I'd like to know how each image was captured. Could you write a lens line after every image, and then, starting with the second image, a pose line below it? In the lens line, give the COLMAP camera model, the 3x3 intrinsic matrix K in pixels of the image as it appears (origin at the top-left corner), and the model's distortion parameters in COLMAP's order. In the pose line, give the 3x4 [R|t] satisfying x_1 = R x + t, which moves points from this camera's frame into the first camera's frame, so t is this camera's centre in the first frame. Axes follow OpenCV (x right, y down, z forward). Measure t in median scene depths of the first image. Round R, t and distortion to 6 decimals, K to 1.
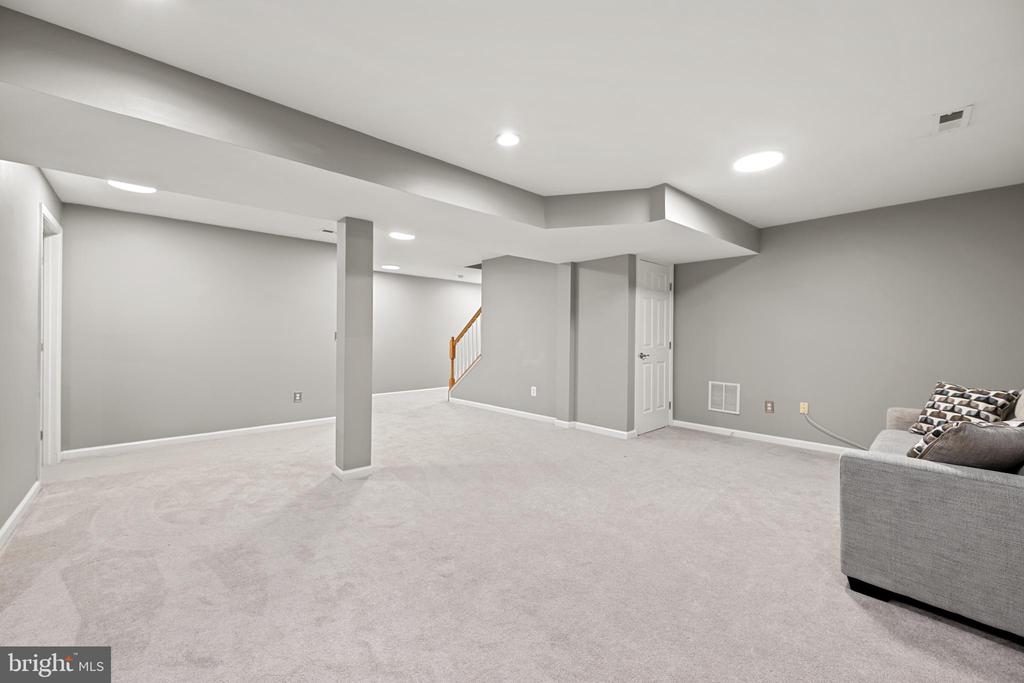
lens RADIAL K [[406.0, 0, 510.5], [0, 406.0, 339.5], [0, 0, 1]] dist [0.000785, -0.000036]
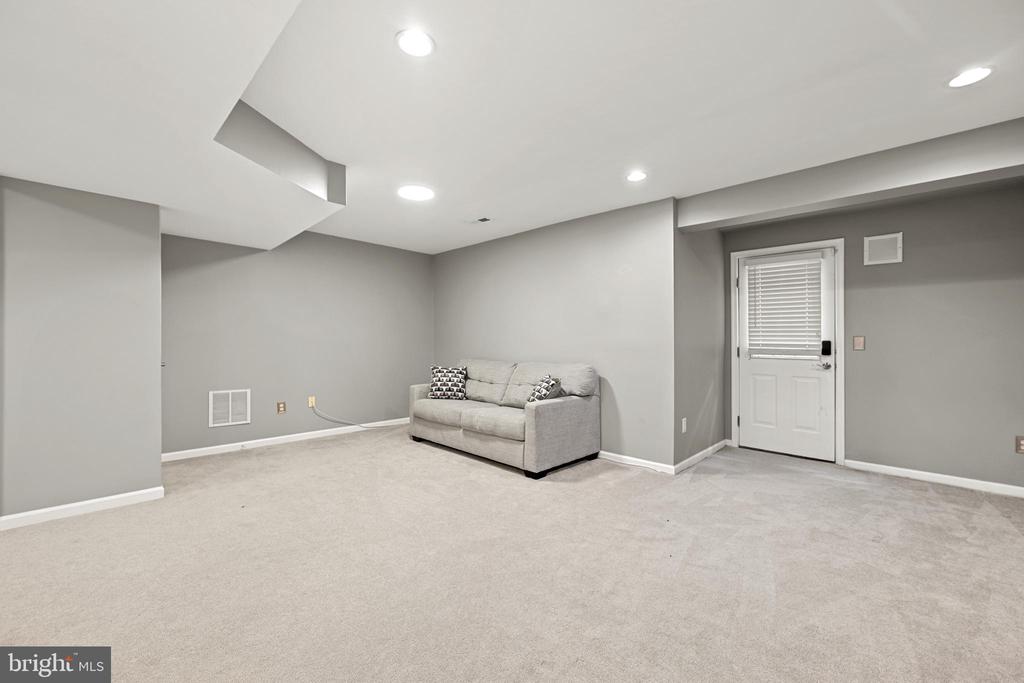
lens RADIAL K [[406.0, 0, 510.5], [0, 406.0, 339.5], [0, 0, 1]] dist [0.000785, -0.000036]
pose [[-0.064448, -0.003713, 0.997914, -0.381951], [-0.002514, 0.999991, 0.003558, -0.005198], [-0.997918, -0.002280, -0.064457, 0.495143]]
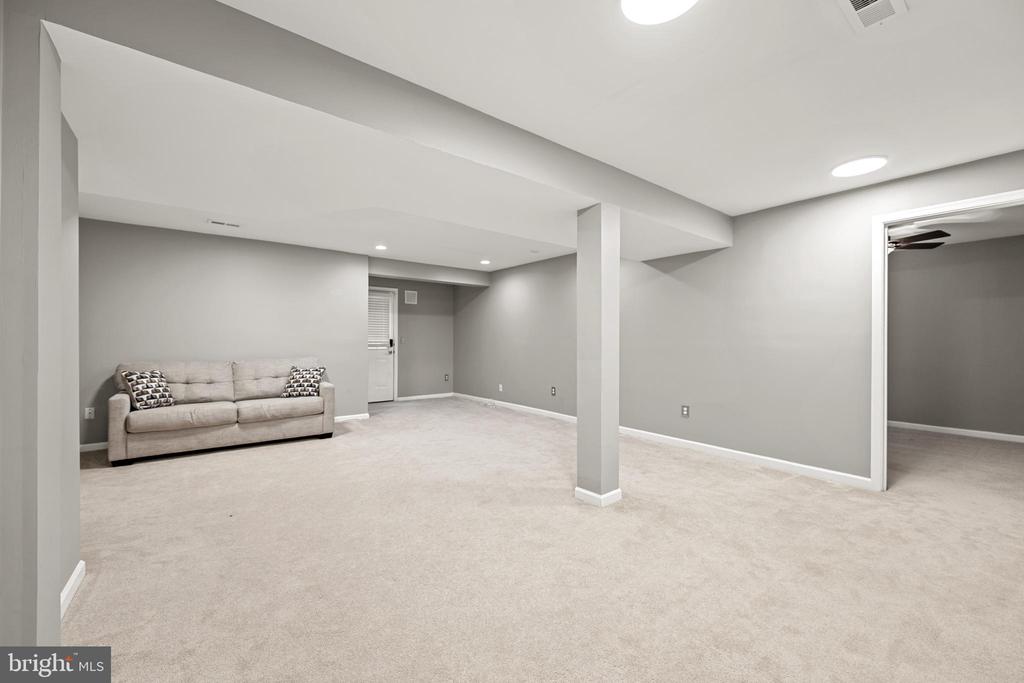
lens RADIAL K [[406.0, 0, 510.5], [0, 406.0, 339.5], [0, 0, 1]] dist [0.000785, -0.000036]
pose [[-0.996467, -0.012344, 0.083071, -0.207422], [-0.012027, 0.999918, 0.004317, -0.013226], [-0.083118, 0.003303, -0.996534, 1.370585]]
